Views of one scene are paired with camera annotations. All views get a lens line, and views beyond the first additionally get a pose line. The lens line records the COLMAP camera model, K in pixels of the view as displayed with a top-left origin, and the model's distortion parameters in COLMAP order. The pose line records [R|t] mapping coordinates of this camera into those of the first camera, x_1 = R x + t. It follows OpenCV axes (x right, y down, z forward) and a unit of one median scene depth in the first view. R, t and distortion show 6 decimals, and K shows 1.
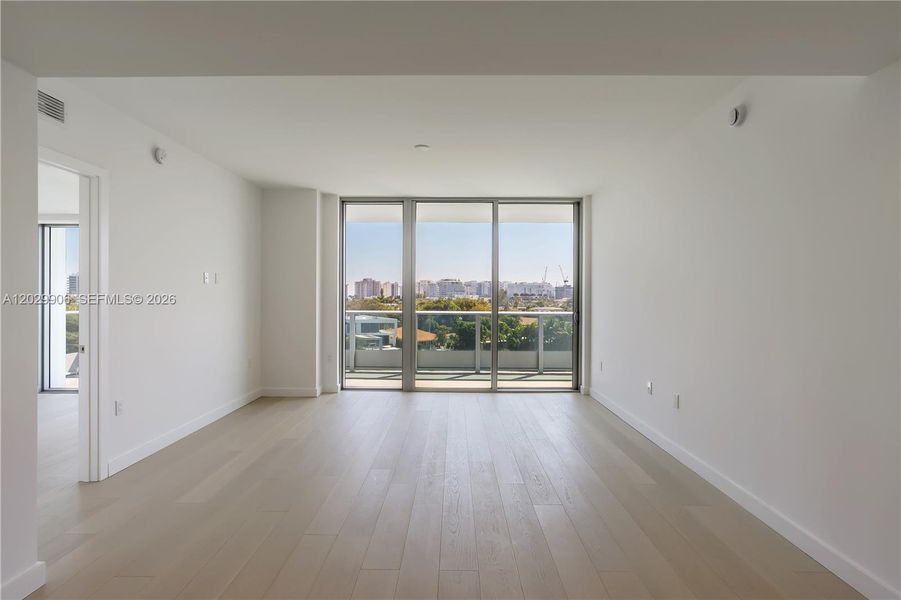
lens RADIAL K [[428.2, 0, 463.3], [0, 428.2, 297.2], [0, 0, 1]] dist [-0.001414, -0.000006]
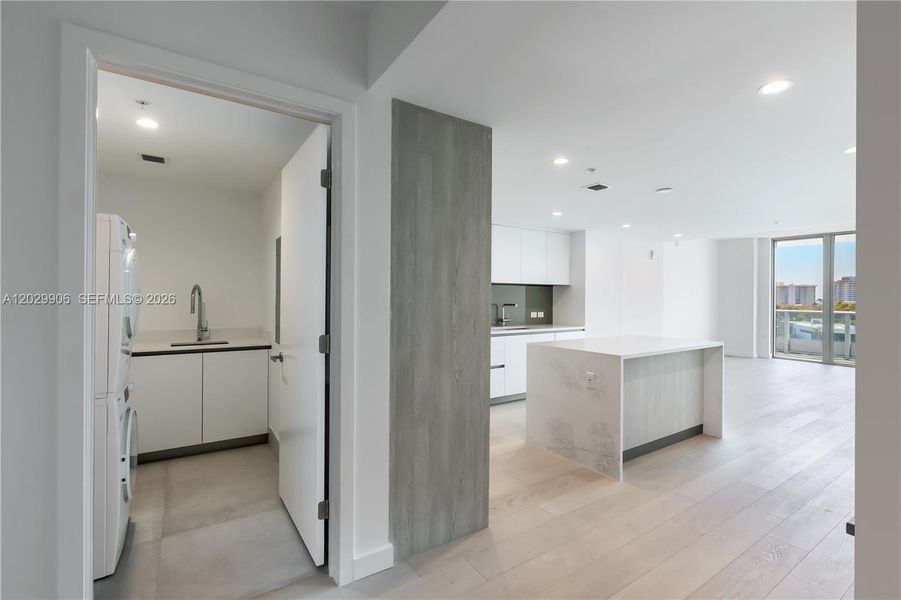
lens RADIAL K [[411.6, 0, 446.3], [0, 411.6, 297.7], [0, 0, 1]] dist [-0.001561, 0.000104]
pose [[0.543312, 0.000681, -0.839530, 0.322198], [-0.005695, 0.999980, -0.002874, 0.002070], [0.839511, 0.006343, 0.543305, -0.808082]]
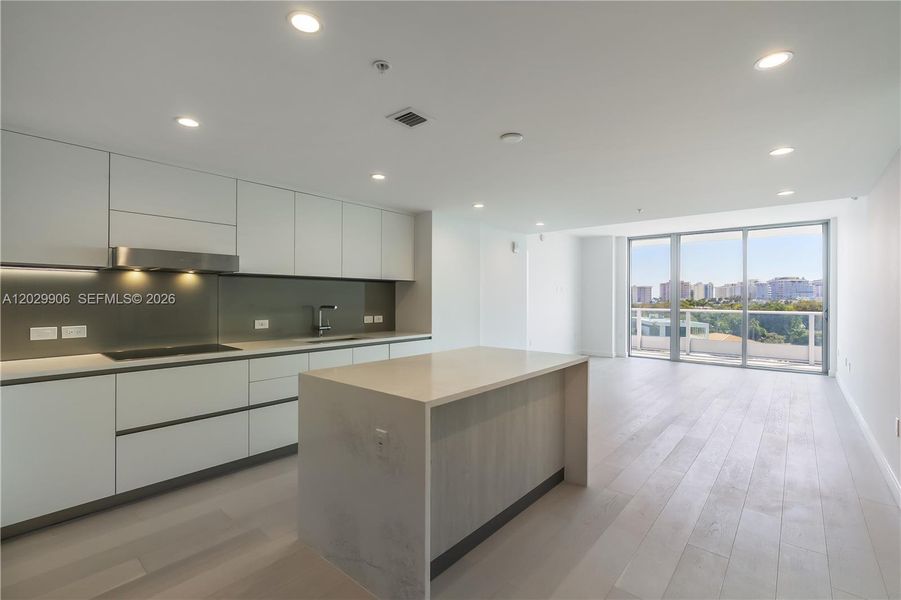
lens RADIAL K [[411.6, 0, 446.3], [0, 411.6, 297.7], [0, 0, 1]] dist [-0.001561, 0.000104]
pose [[0.746835, -0.002221, -0.665006, 0.217700], [-0.000680, 0.999991, -0.004105, 0.002193], [0.665009, 0.003518, 0.746827, -0.572105]]
